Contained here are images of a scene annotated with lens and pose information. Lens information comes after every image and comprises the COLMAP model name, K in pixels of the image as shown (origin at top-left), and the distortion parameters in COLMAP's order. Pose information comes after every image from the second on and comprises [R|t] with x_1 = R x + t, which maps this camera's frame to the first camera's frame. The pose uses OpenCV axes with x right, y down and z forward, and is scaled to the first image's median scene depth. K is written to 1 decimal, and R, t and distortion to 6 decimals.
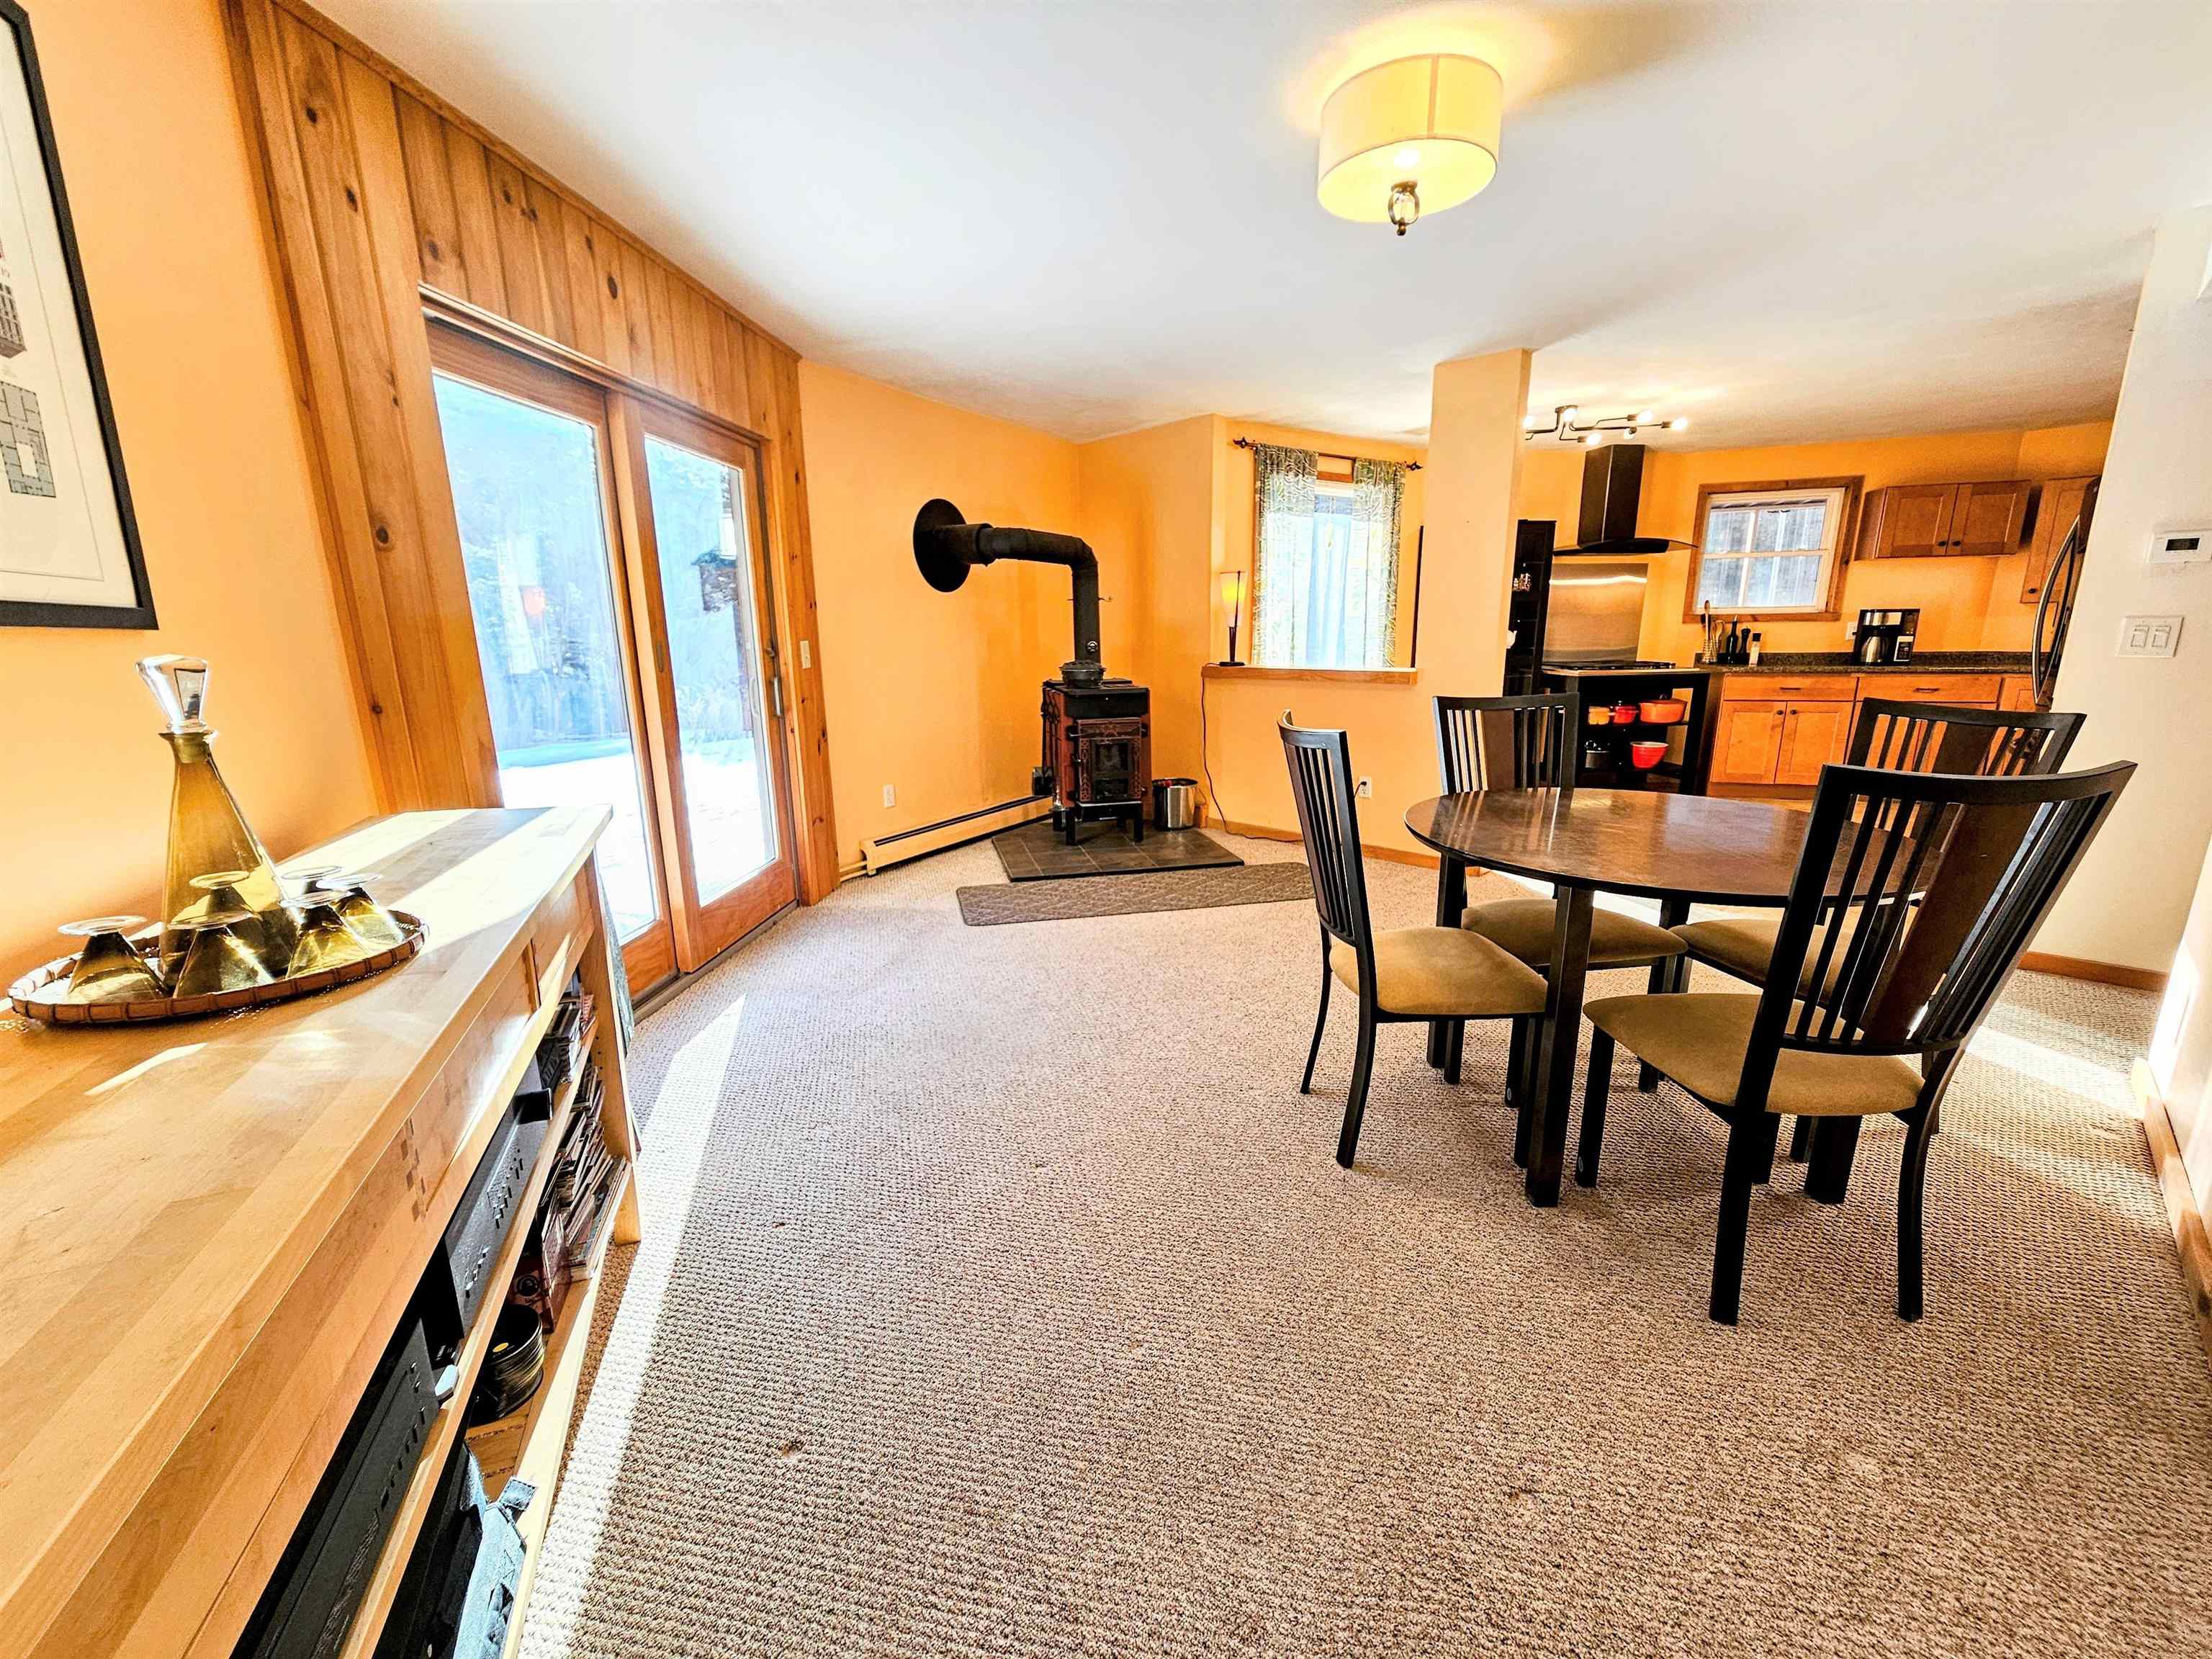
lens RADIAL K [[914.0, 0, 1106.0], [0, 914.0, 829.5], [0, 0, 1]] dist [-0.000272, 0.000022]
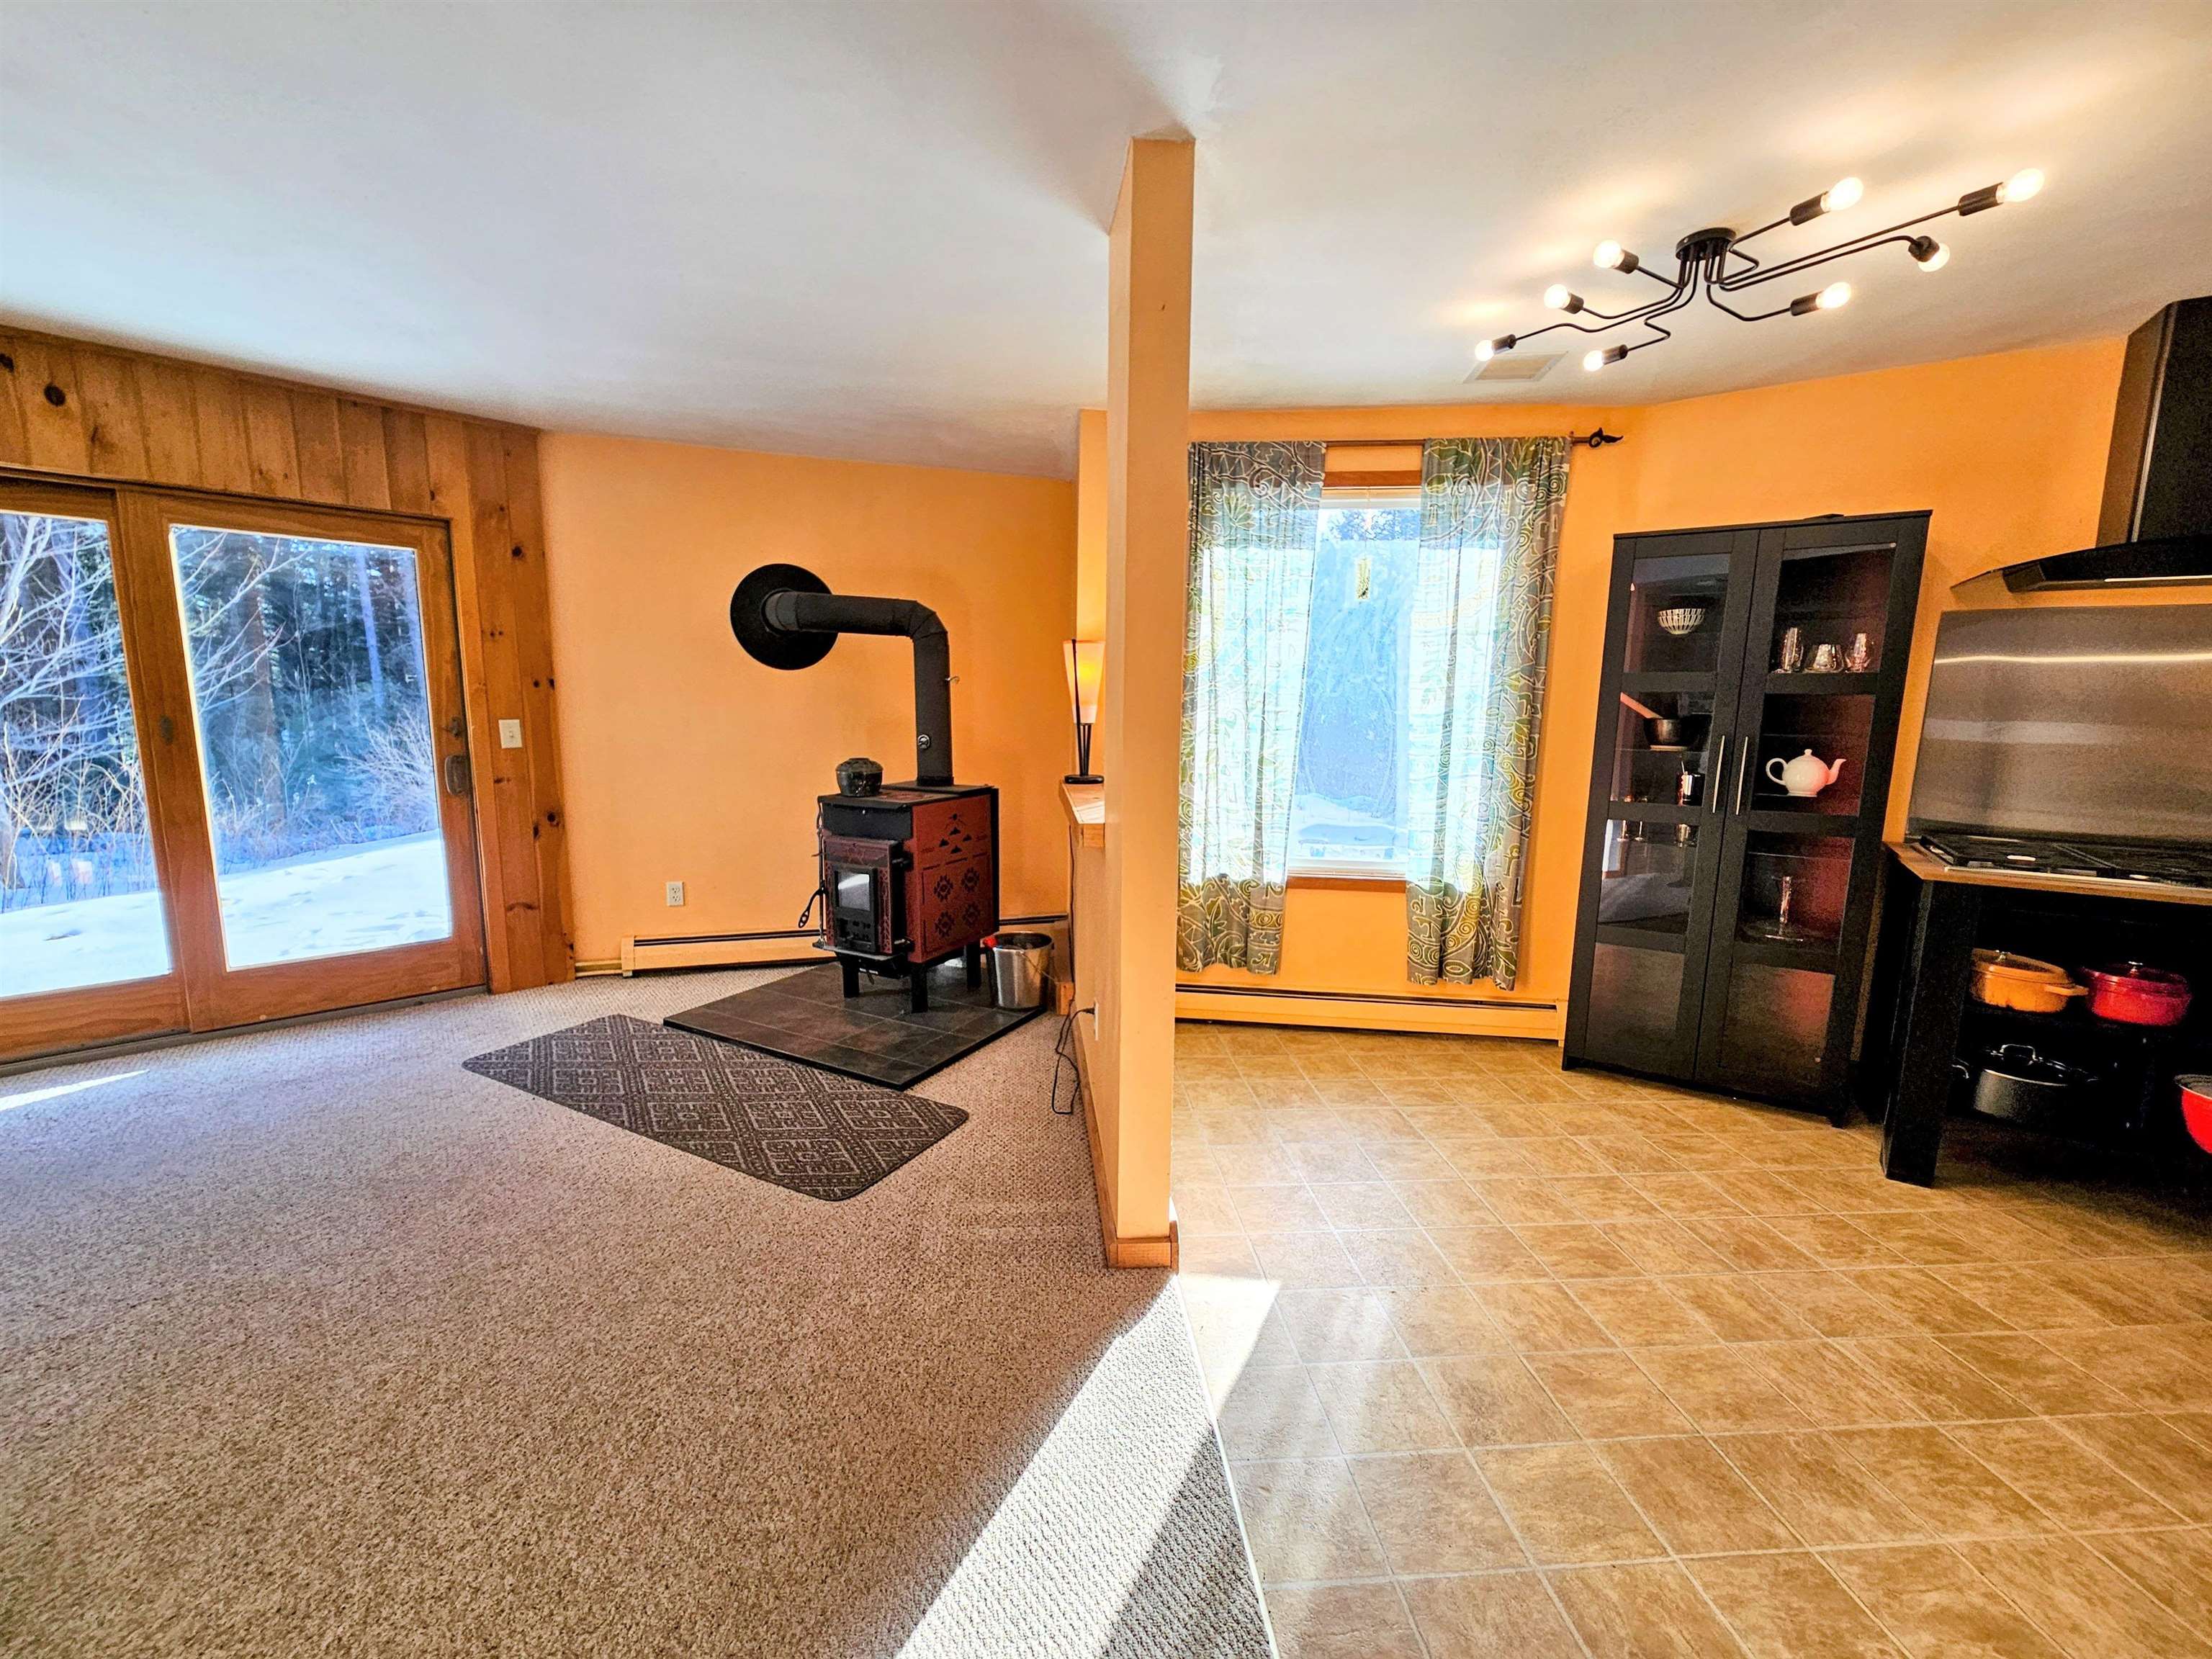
lens RADIAL K [[914.0, 0, 1106.0], [0, 914.0, 829.5], [0, 0, 1]] dist [-0.000272, 0.000022]
pose [[0.742012, 0.117854, -0.659946, 0.578977], [-0.172365, 0.984870, -0.017919, -0.136298], [0.647849, 0.127048, 0.751099, 0.520270]]
